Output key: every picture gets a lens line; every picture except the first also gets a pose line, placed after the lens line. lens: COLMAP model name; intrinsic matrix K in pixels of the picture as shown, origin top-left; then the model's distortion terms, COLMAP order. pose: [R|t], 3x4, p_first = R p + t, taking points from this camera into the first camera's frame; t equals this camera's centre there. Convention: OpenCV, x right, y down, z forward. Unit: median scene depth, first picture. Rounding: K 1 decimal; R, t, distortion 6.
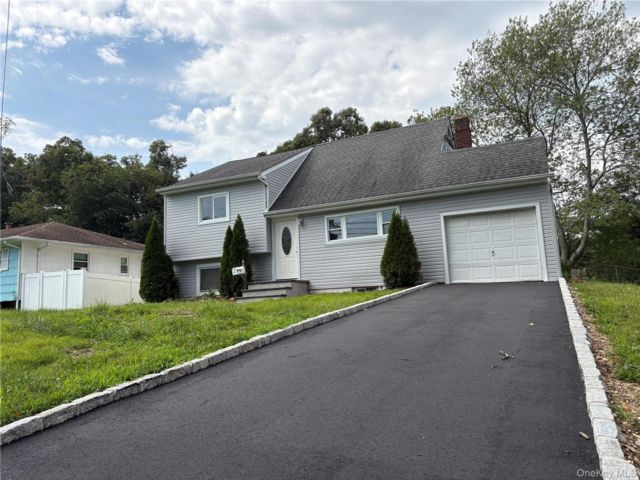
lens RADIAL K [[495.9, 0, 317.7], [0, 495.9, 243.3], [0, 0, 1]] dist [0.057305, -0.068373]
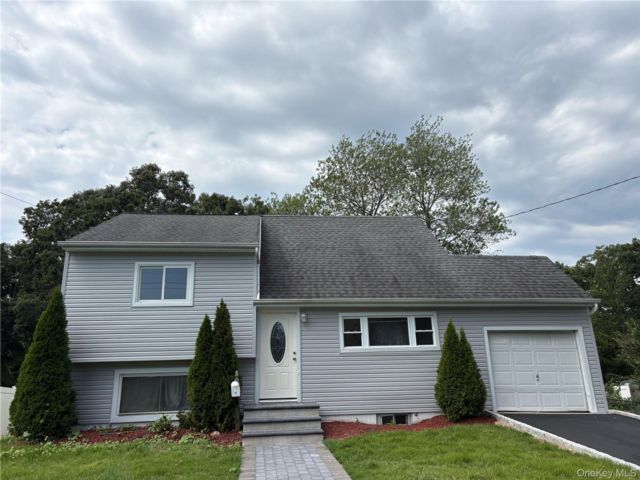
lens RADIAL K [[495.9, 0, 317.7], [0, 495.9, 243.3], [0, 0, 1]] dist [0.057305, -0.068373]
pose [[0.841428, 0.160191, 0.516079, -0.411813], [-0.078449, 0.981144, -0.176642, -0.022963], [-0.534644, 0.108146, 0.838129, 0.352324]]
